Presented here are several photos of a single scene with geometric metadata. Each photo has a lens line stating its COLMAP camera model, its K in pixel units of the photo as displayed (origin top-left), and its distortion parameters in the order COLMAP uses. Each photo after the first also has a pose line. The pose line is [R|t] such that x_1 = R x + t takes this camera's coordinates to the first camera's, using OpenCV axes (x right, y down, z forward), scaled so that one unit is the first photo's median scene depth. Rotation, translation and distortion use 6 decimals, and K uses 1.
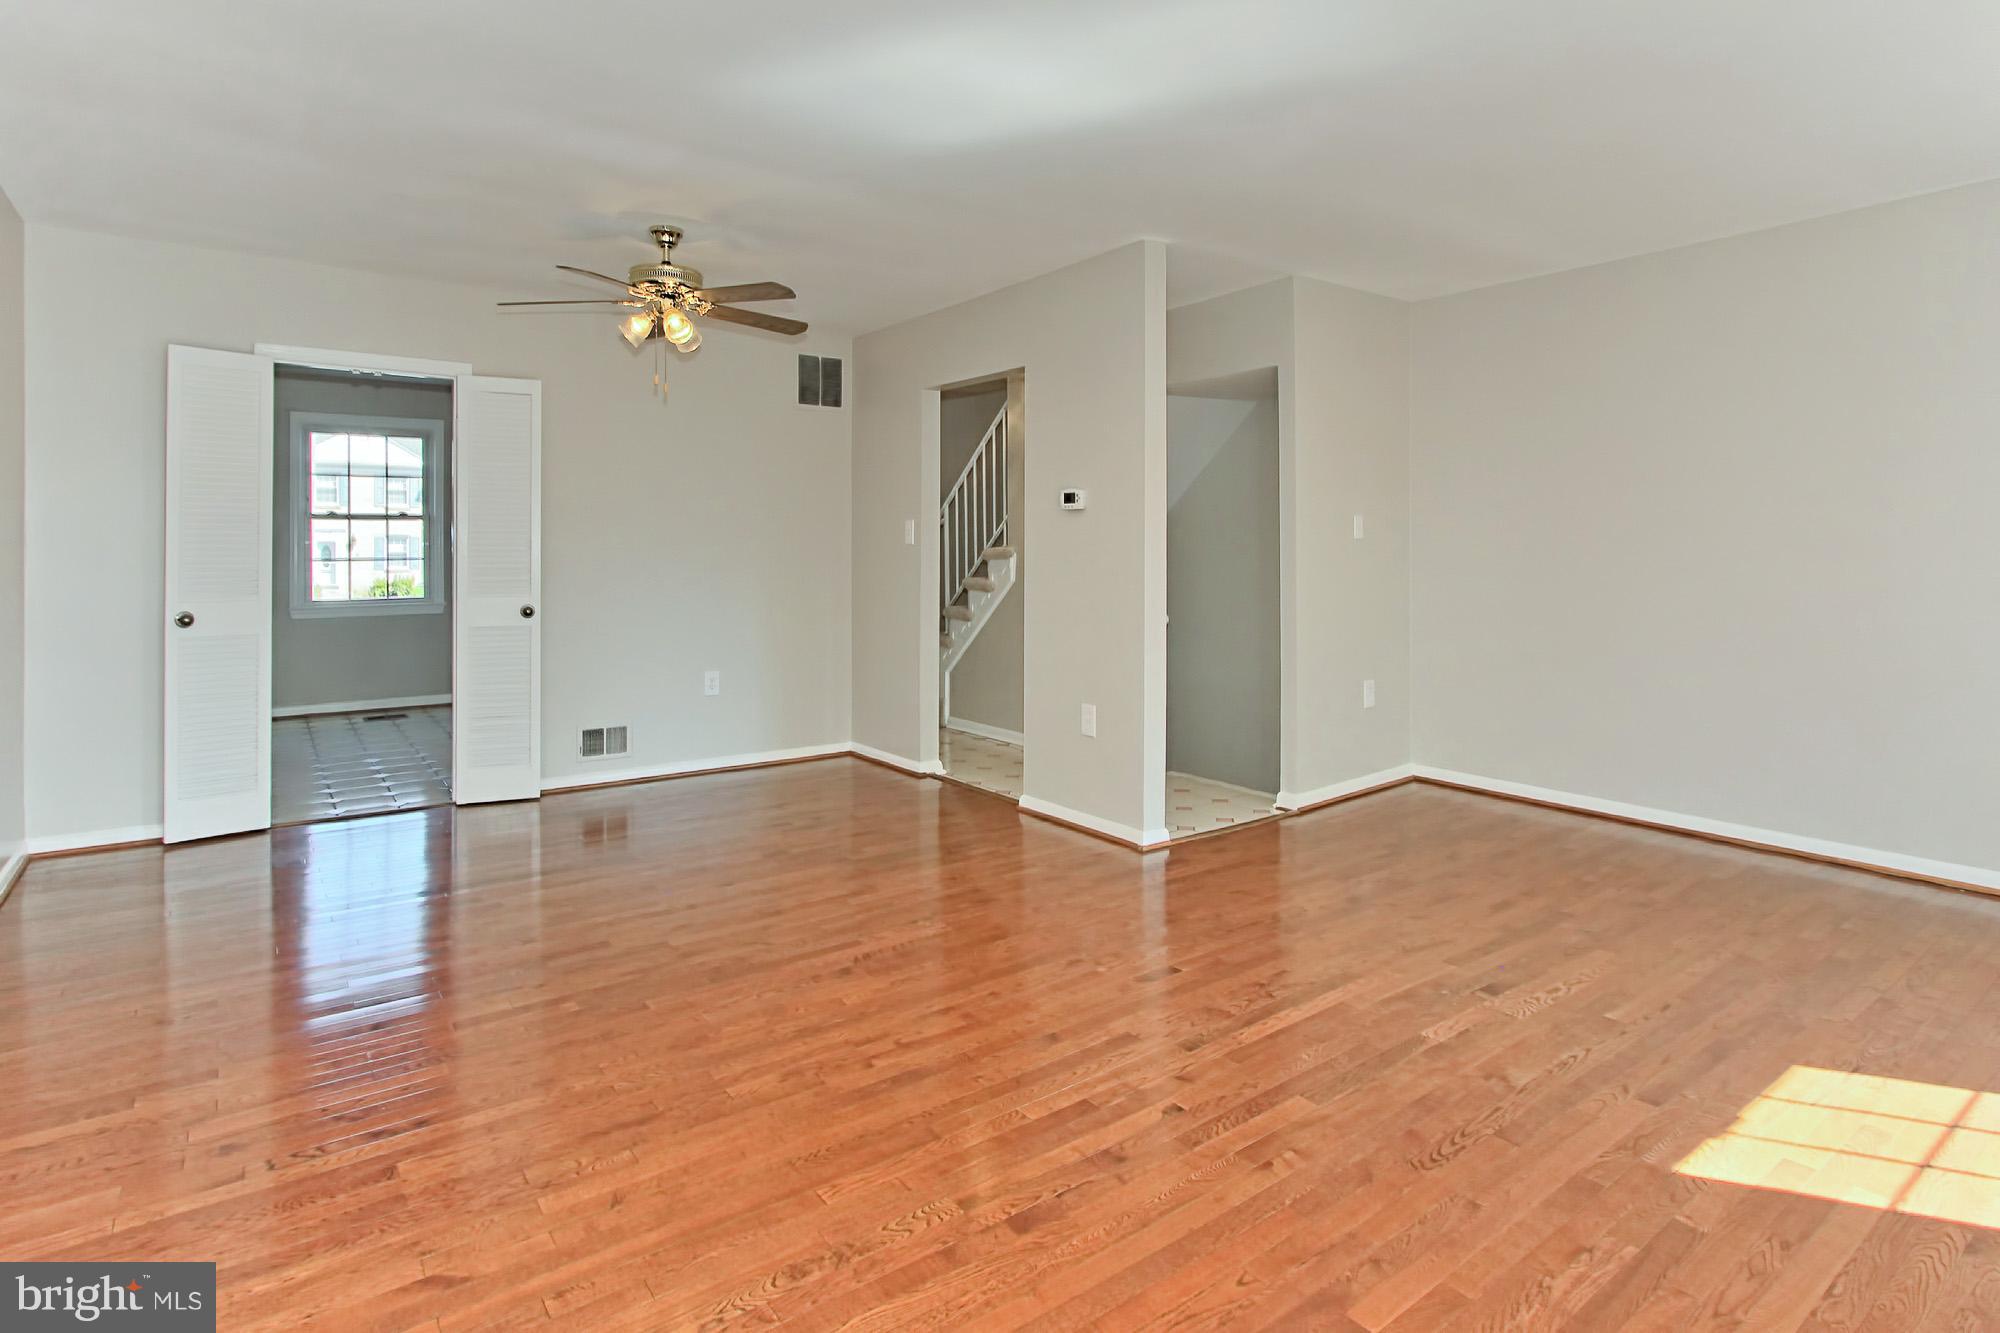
lens RADIAL K [[1060.7, 0, 939.0], [0, 1060.7, 540.8], [0, 0, 1]] dist [-0.012114, 0.000310]
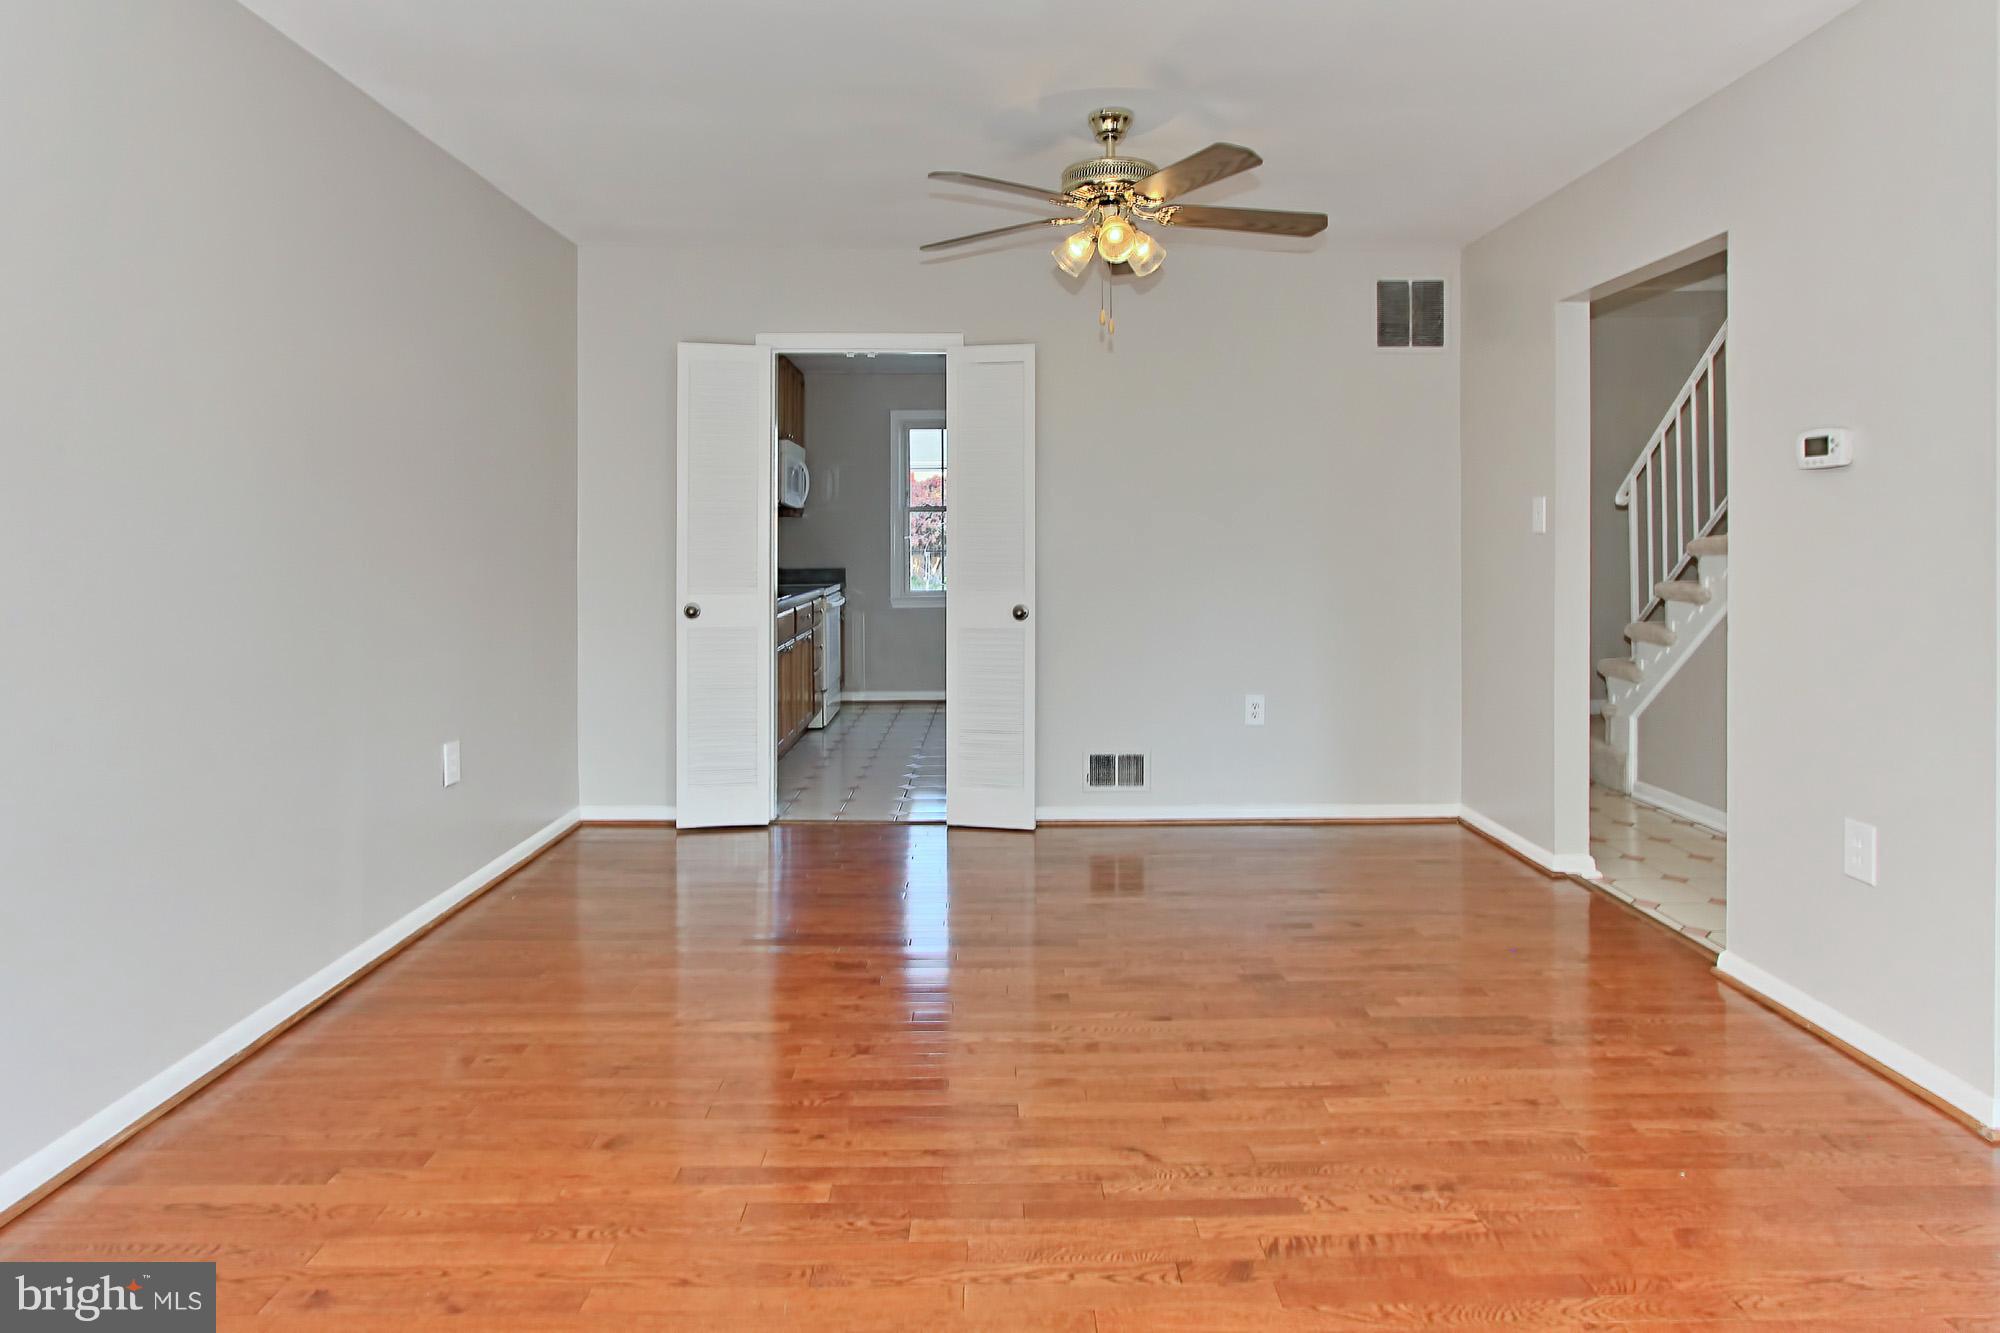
lens RADIAL K [[1060.7, 0, 939.0], [0, 1060.7, 540.8], [0, 0, 1]] dist [-0.012114, 0.000310]
pose [[0.809271, -0.003443, -0.587425, 0.069367], [0.007388, 0.999963, 0.004317, 0.003405], [0.587389, -0.007833, 0.809267, 0.261657]]
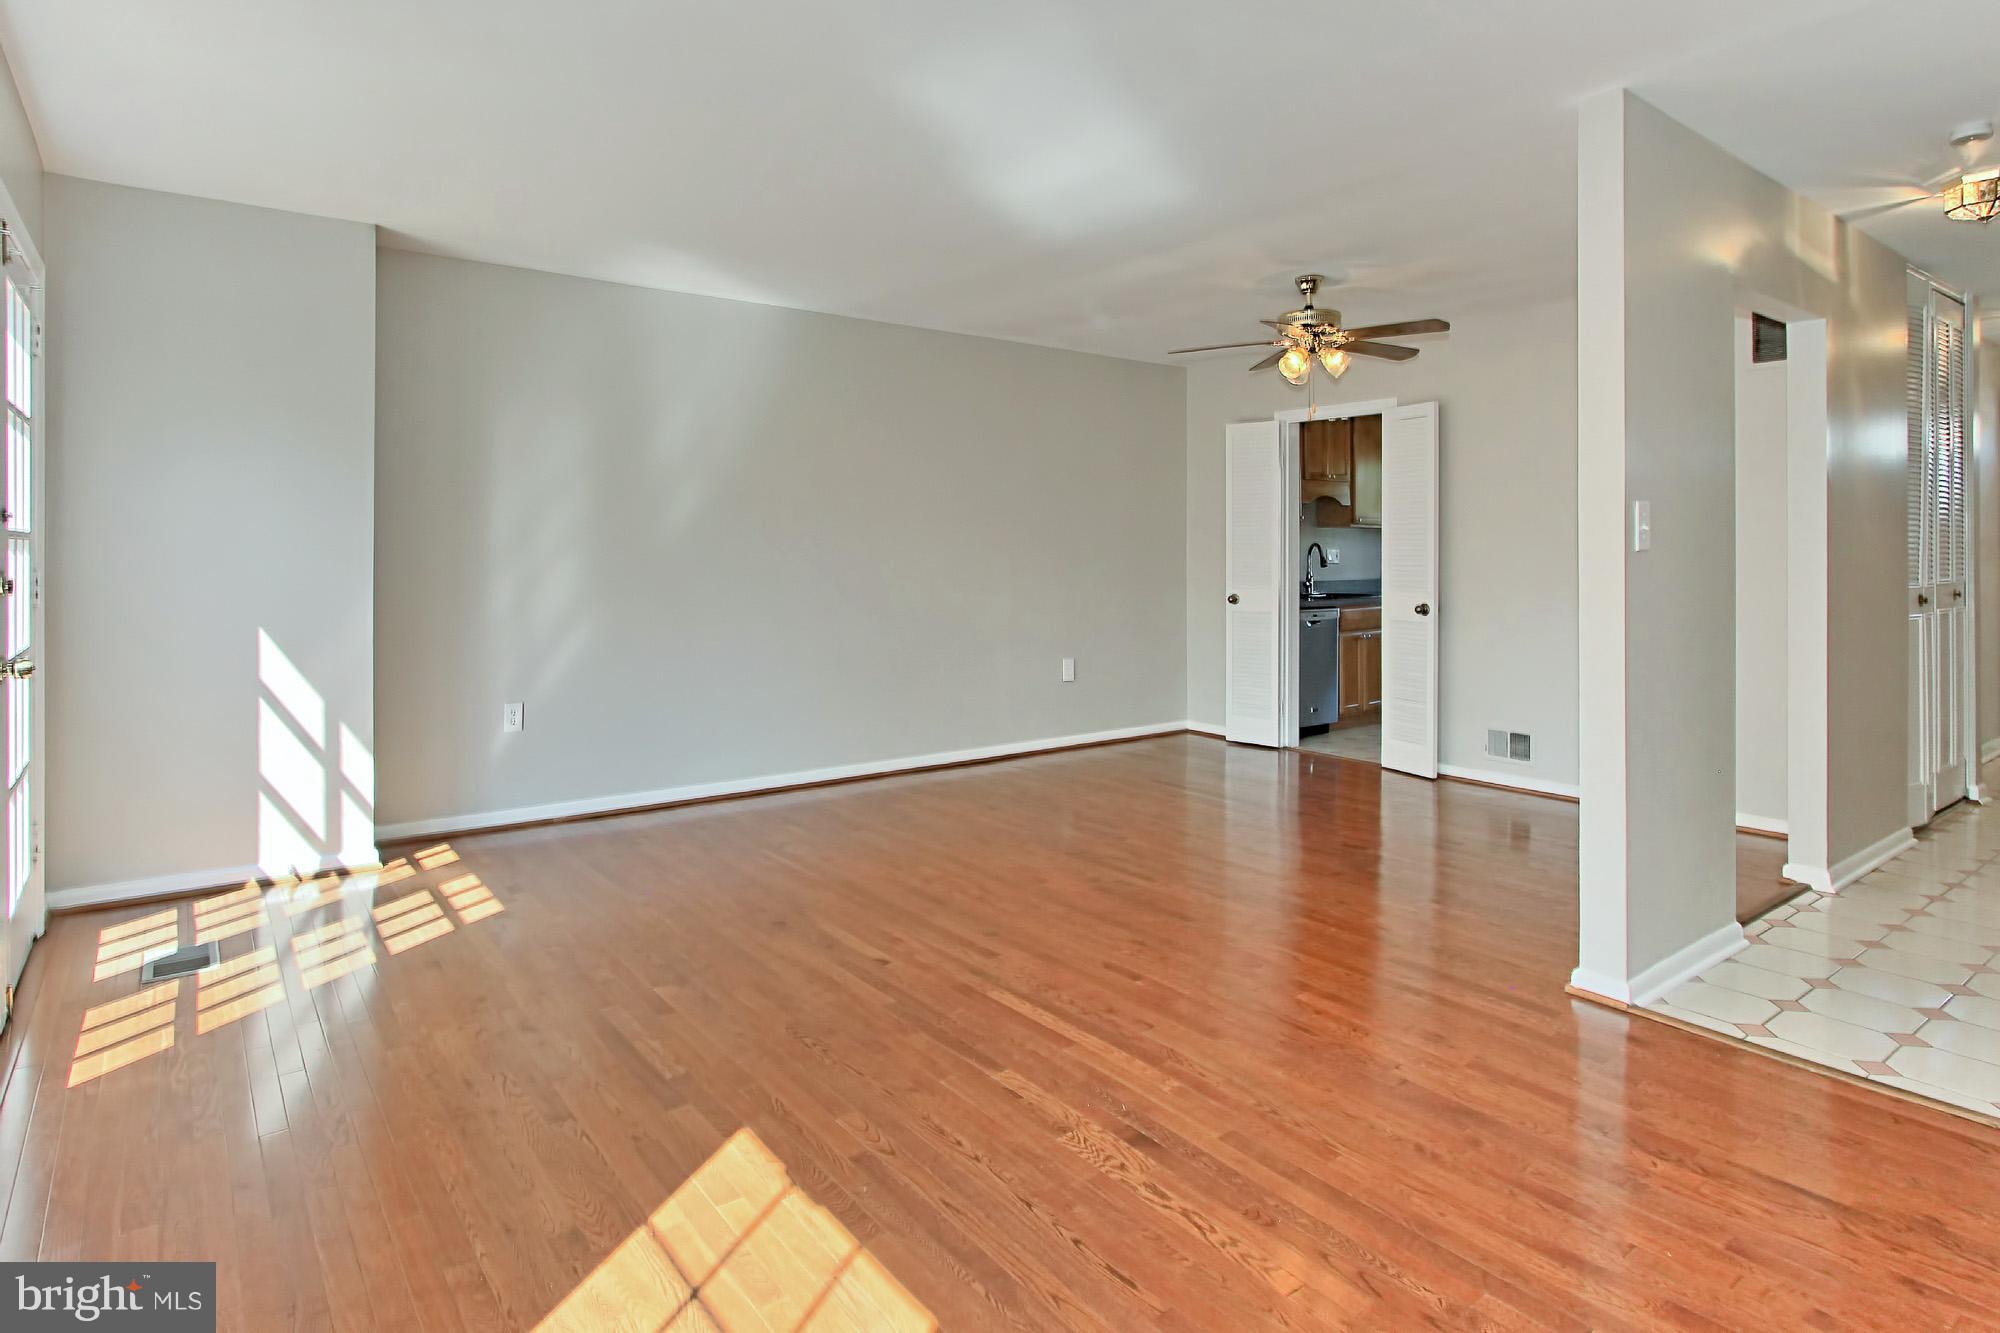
lens RADIAL K [[1057.5, 0, 947.3], [0, 1057.5, 544.6], [0, 0, 1]] dist [-0.057056, 0.000360]
pose [[0.005828, -0.003572, -0.999977, 0.723986], [-0.000075, 0.999994, -0.003573, 0.001439], [0.999983, 0.000096, 0.005828, 0.491511]]
